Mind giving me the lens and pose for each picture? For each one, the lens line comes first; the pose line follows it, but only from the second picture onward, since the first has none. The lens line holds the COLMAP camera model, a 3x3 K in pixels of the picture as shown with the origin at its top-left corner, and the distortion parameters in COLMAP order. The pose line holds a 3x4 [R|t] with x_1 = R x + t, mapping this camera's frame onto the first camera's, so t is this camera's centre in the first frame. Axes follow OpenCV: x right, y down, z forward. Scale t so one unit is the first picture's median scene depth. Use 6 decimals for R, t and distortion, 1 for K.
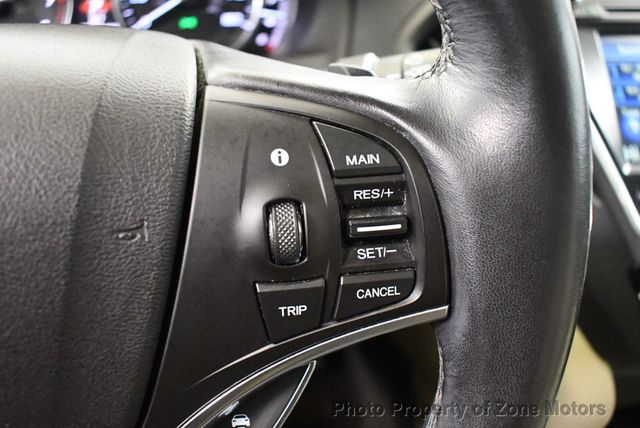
lens RADIAL K [[649.4, 0, 315.6], [0, 649.4, 217.5], [0, 0, 1]] dist [-0.095429, 0.000000]
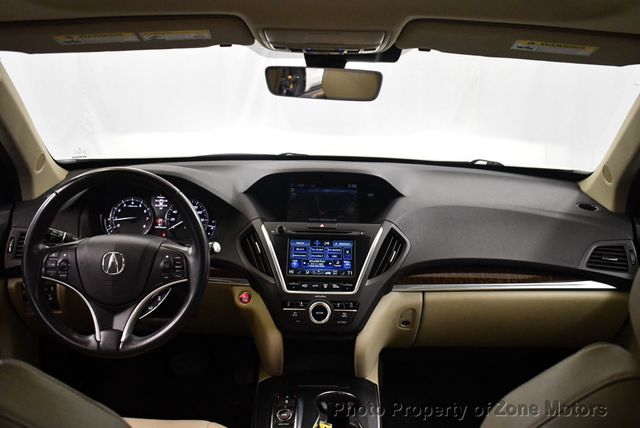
lens RADIAL K [[649.4, 0, 322.4], [0, 649.4, 214.2], [0, 0, 1]] dist [-0.095429, 0.000000]
pose [[0.986708, 0.055045, -0.152899, 2.774349], [-0.092101, 0.964606, -0.247090, 1.089594], [0.133886, 0.257887, 0.956854, -5.896257]]
